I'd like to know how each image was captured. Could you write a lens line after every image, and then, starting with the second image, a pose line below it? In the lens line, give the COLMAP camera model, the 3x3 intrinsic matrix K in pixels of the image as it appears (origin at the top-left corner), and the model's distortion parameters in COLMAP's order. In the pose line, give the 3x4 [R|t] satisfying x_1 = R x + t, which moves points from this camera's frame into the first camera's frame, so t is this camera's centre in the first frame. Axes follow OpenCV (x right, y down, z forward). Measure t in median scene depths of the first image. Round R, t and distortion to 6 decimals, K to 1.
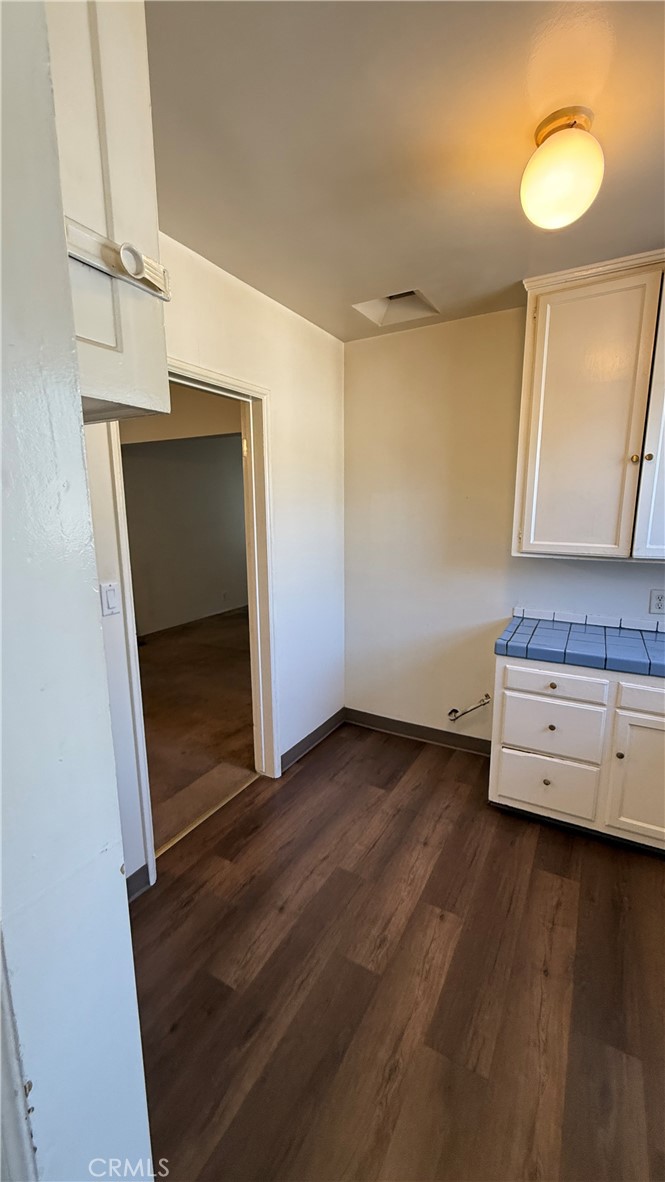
lens RADIAL K [[472.8, 0, 338.1], [0, 472.8, 593.6], [0, 0, 1]] dist [0.000899, -0.000236]
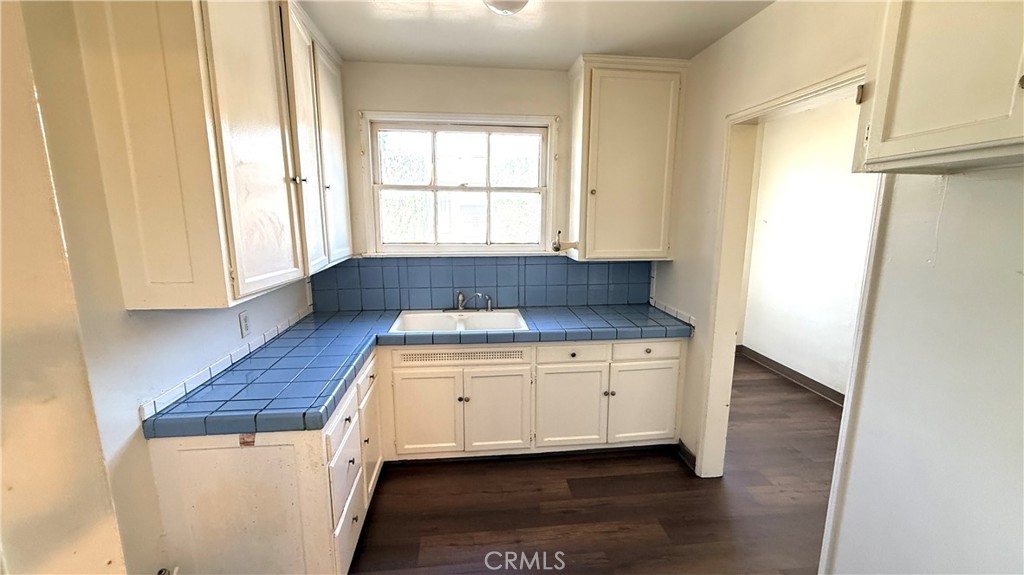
lens RADIAL K [[409.6, 0, 512.0], [0, 409.6, 287.5], [0, 0, 1]] dist [0.000899, -0.000236]
pose [[-0.581350, -0.145020, 0.800626, -0.319872], [0.146357, 0.949301, 0.278223, -0.217005], [-0.800382, 0.278922, -0.530651, 1.028965]]
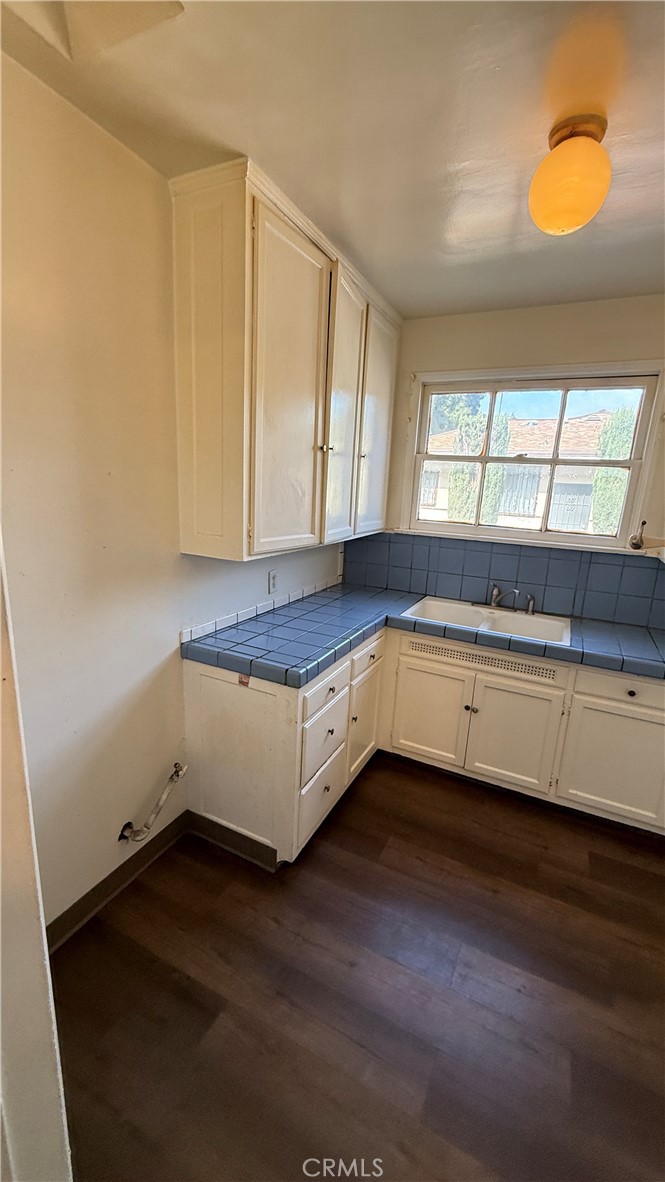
lens RADIAL K [[472.8, 0, 331.8], [0, 472.8, 590.9], [0, 0, 1]] dist [0.000899, -0.000236]
pose [[-0.051606, -0.225772, 0.972812, -0.383640], [0.133739, 0.963774, 0.230769, -0.197541], [-0.989672, 0.142012, -0.019542, 0.929249]]
